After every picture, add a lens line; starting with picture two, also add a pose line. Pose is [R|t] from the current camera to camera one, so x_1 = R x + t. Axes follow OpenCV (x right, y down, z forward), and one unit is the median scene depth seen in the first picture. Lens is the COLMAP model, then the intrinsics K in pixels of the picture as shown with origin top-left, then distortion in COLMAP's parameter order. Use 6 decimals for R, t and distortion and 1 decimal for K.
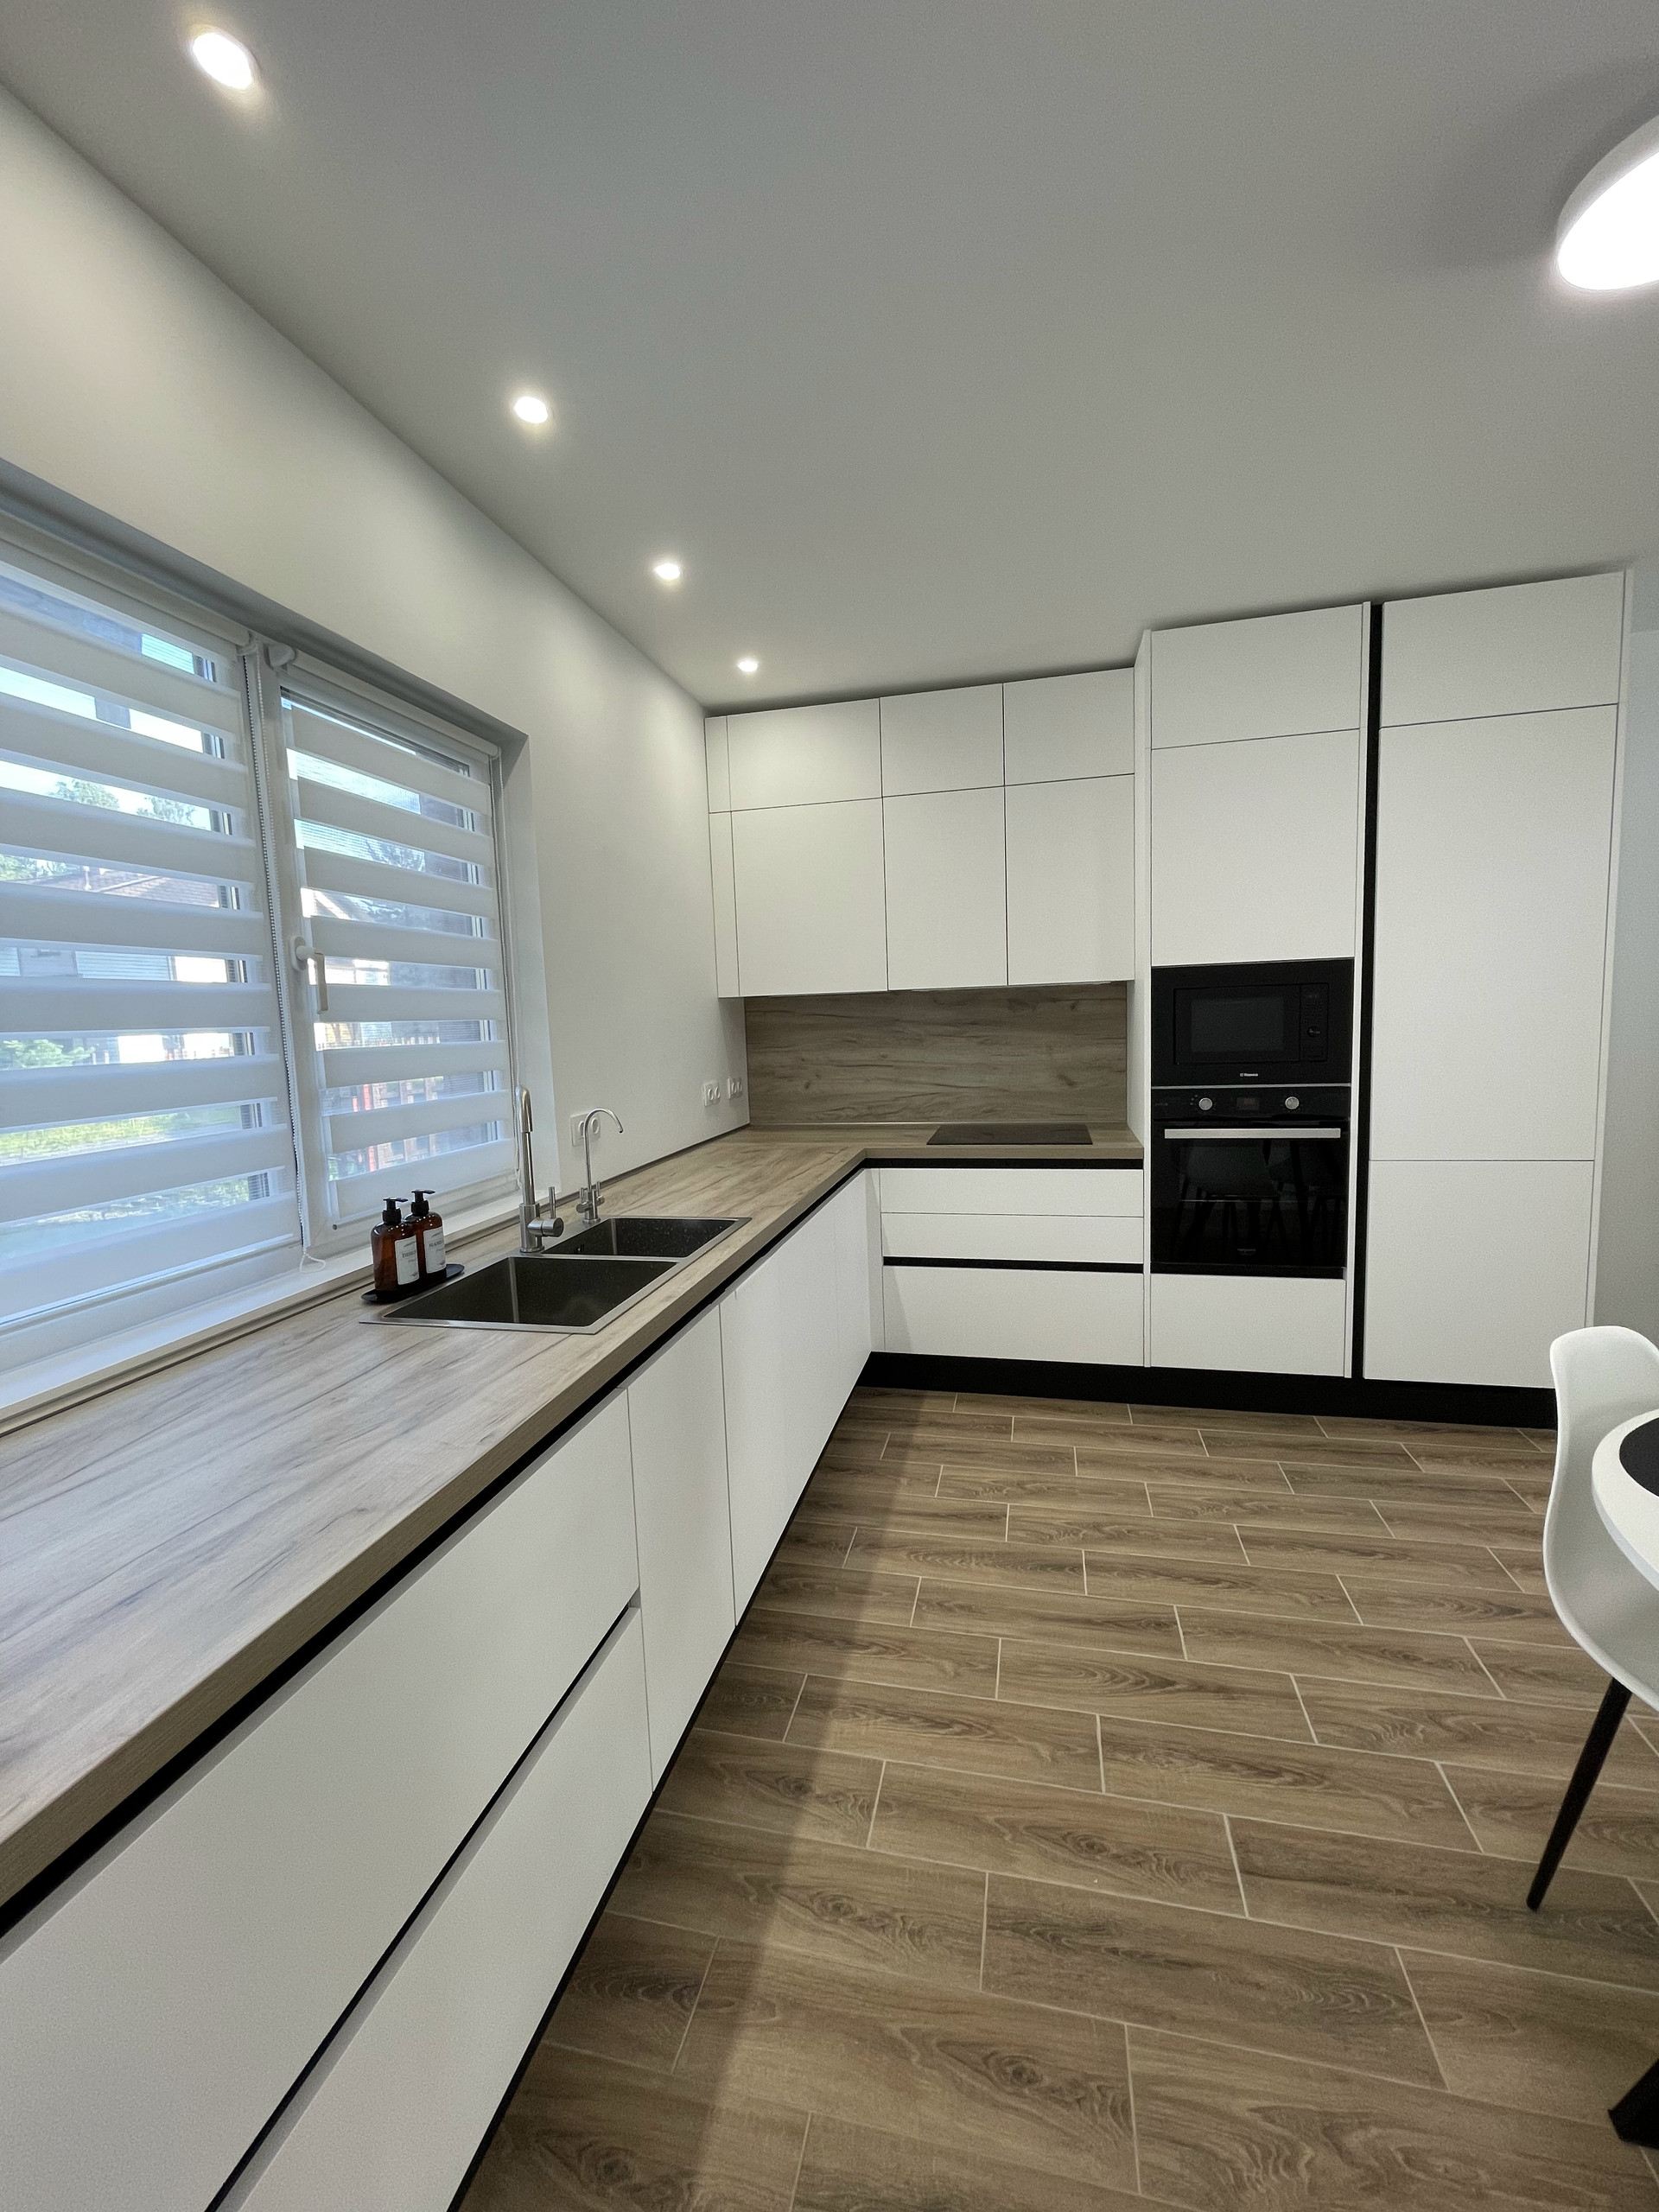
lens RADIAL K [[890.4, 0, 831.2], [0, 890.4, 1108.9], [0, 0, 1]] dist [-0.001513, -0.000504]
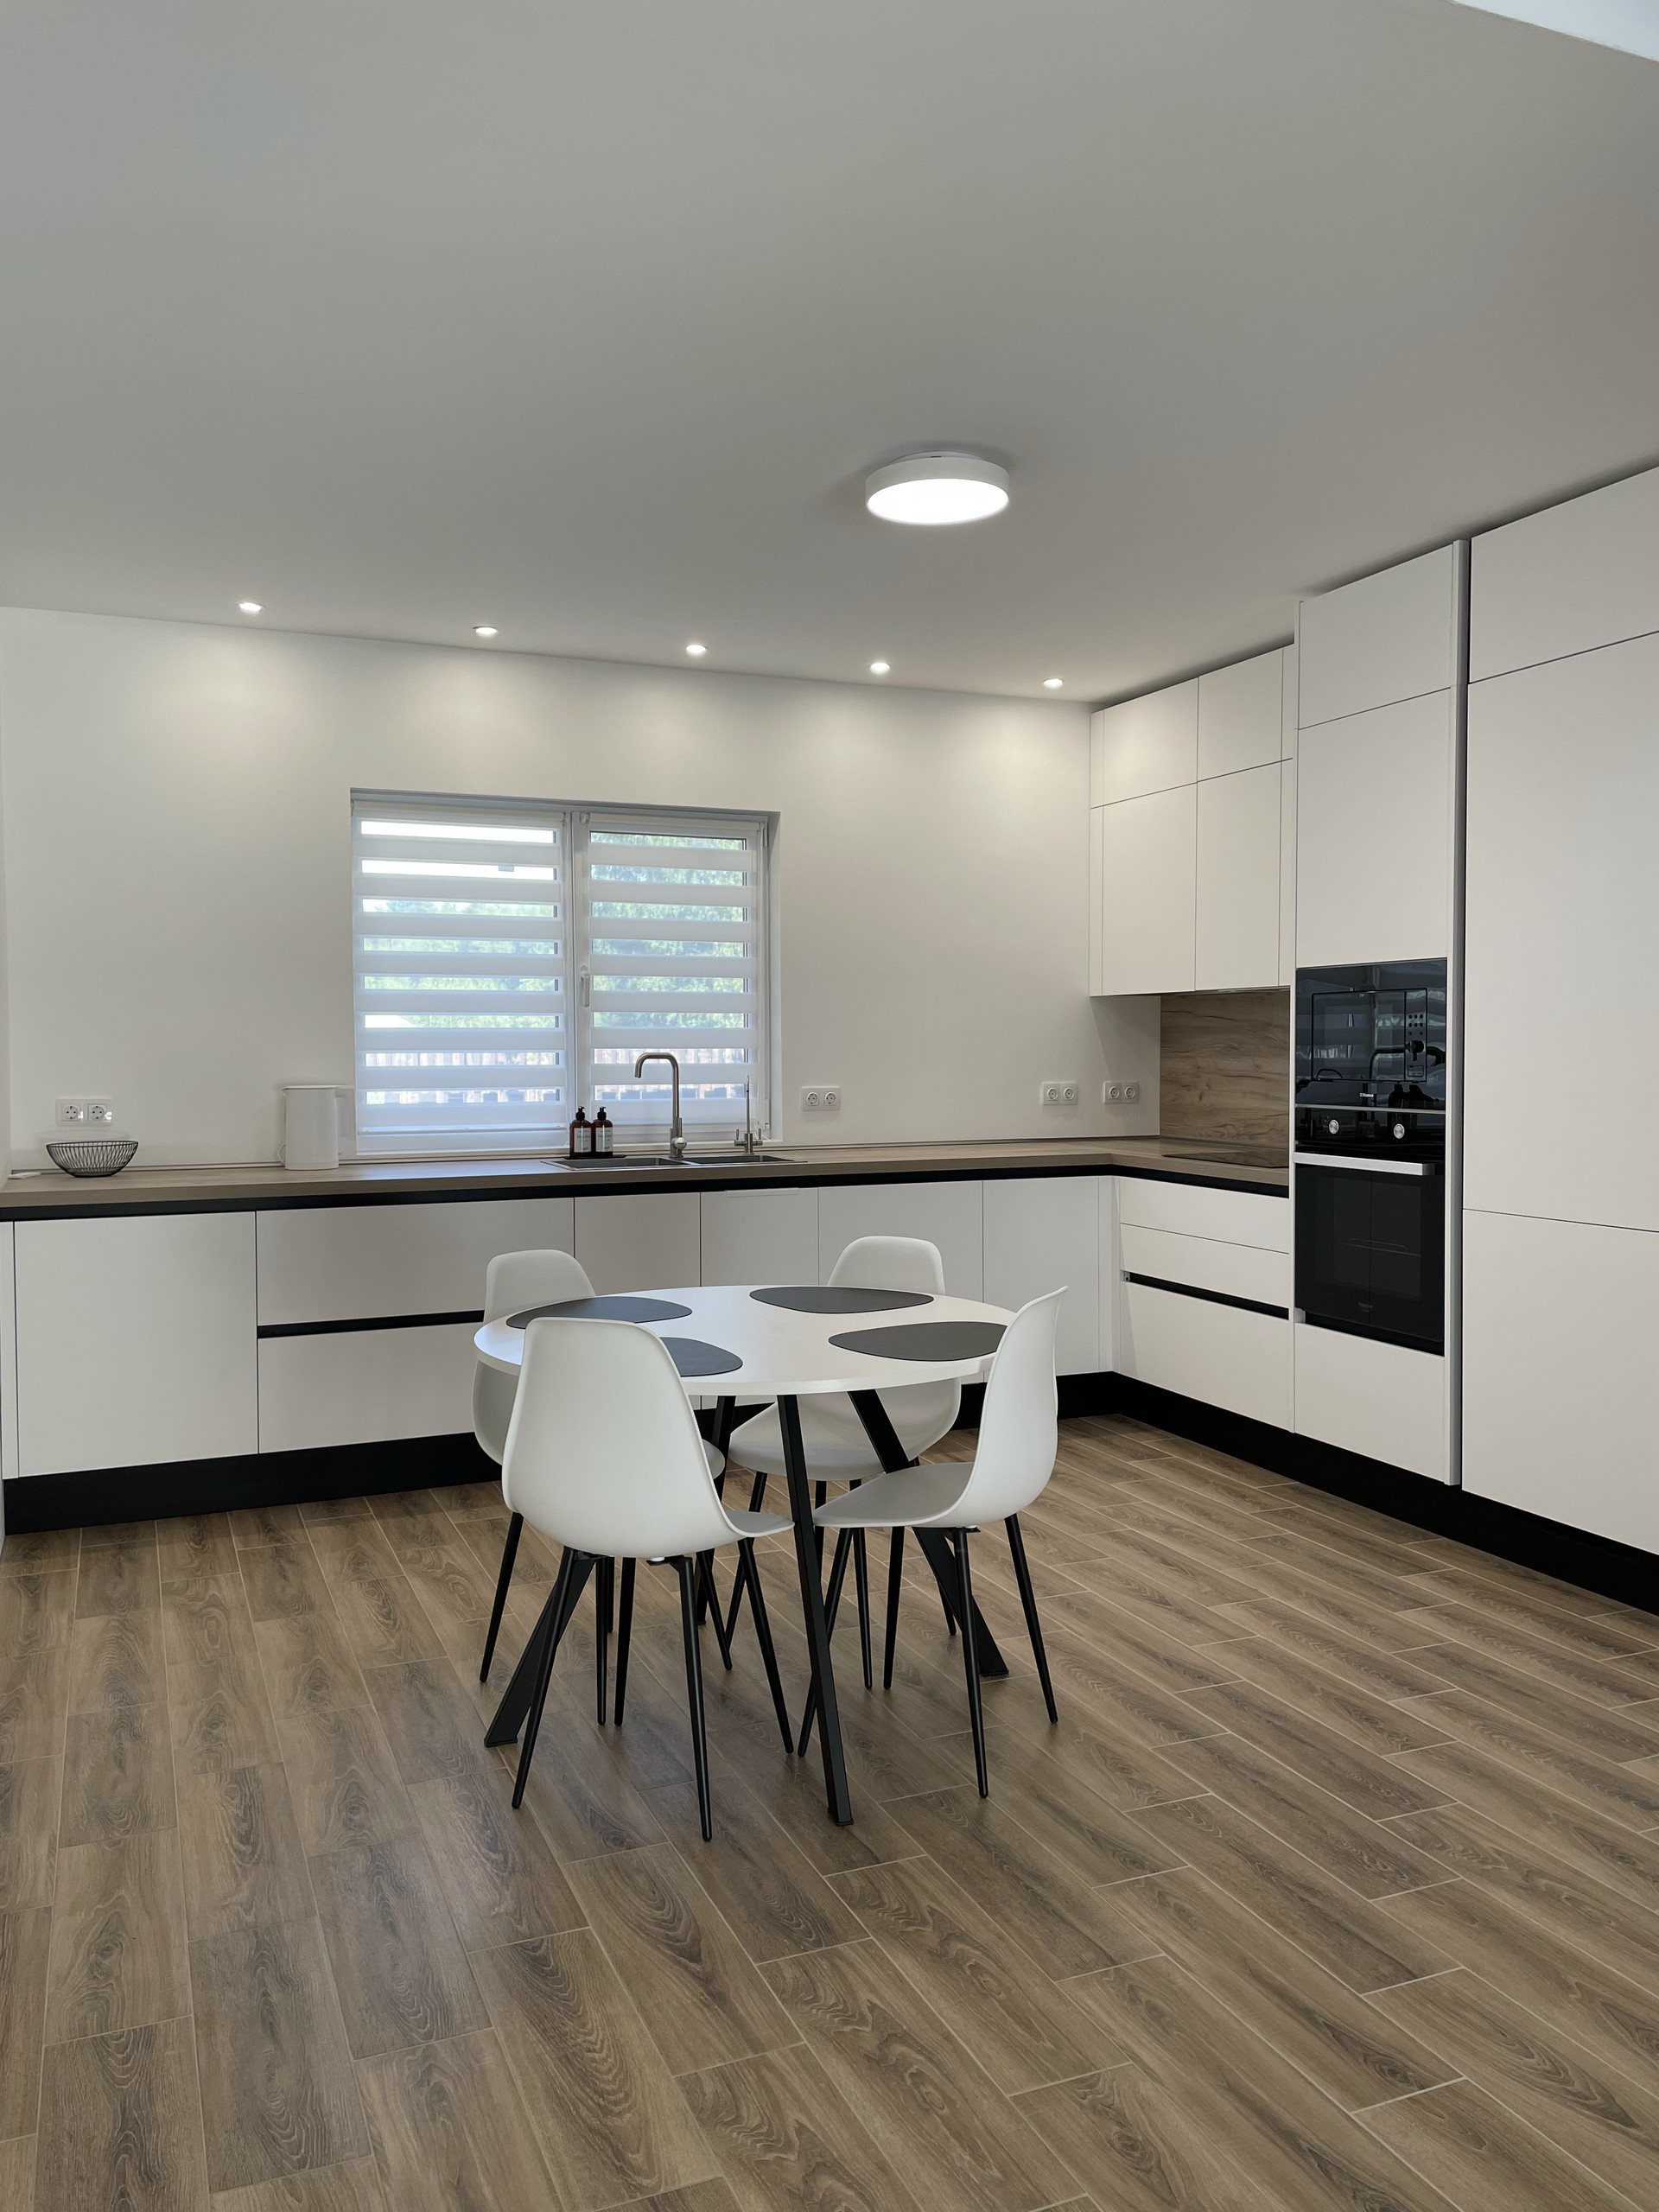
lens RADIAL K [[1667.2, 0, 825.1], [0, 1667.2, 1097.4], [0, 0, 1]] dist [0.104876, -0.151414]
pose [[0.583106, 0.059264, -0.810231, 1.489312], [-0.101342, 0.994852, -0.000166, 0.016649], [0.806050, 0.082207, 0.586110, -0.361269]]
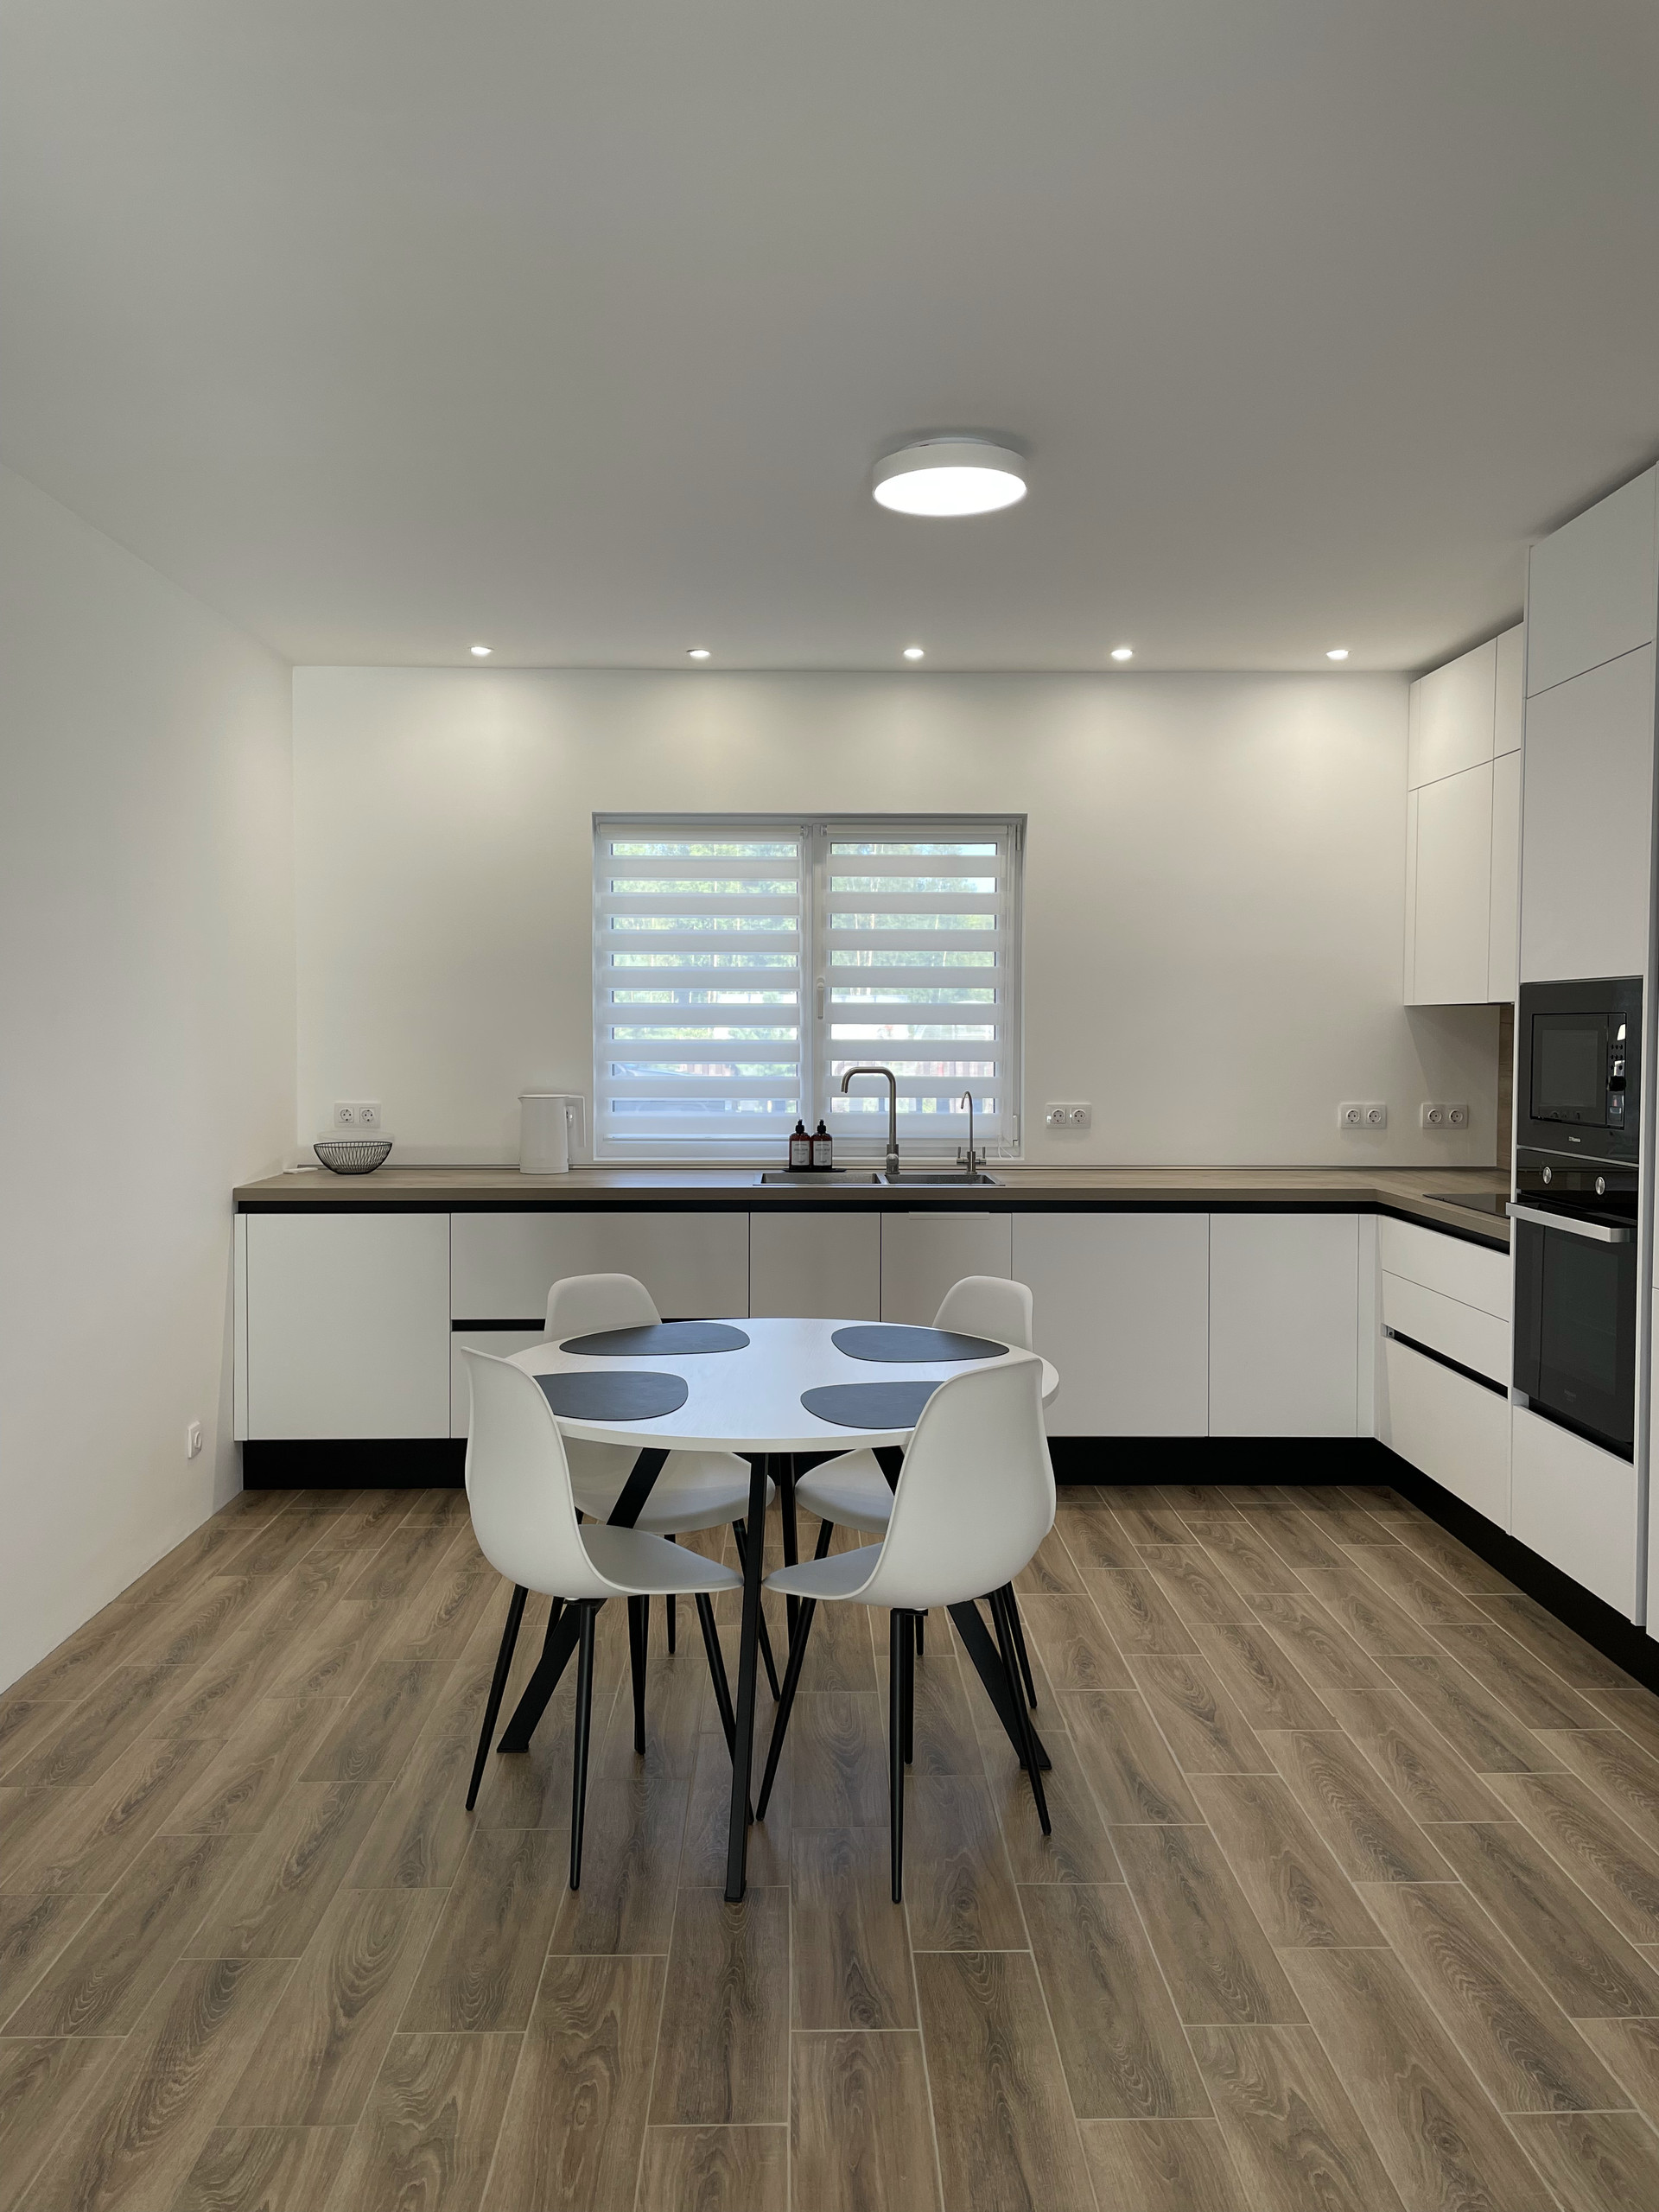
lens RADIAL K [[1671.6, 0, 821.7], [0, 1671.6, 1085.3], [0, 0, 1]] dist [0.090947, -0.117447]
pose [[0.239305, 0.069303, -0.968468, 1.637269], [-0.112510, 0.992709, 0.043237, -0.072097], [0.964404, 0.098616, 0.245358, 0.100425]]
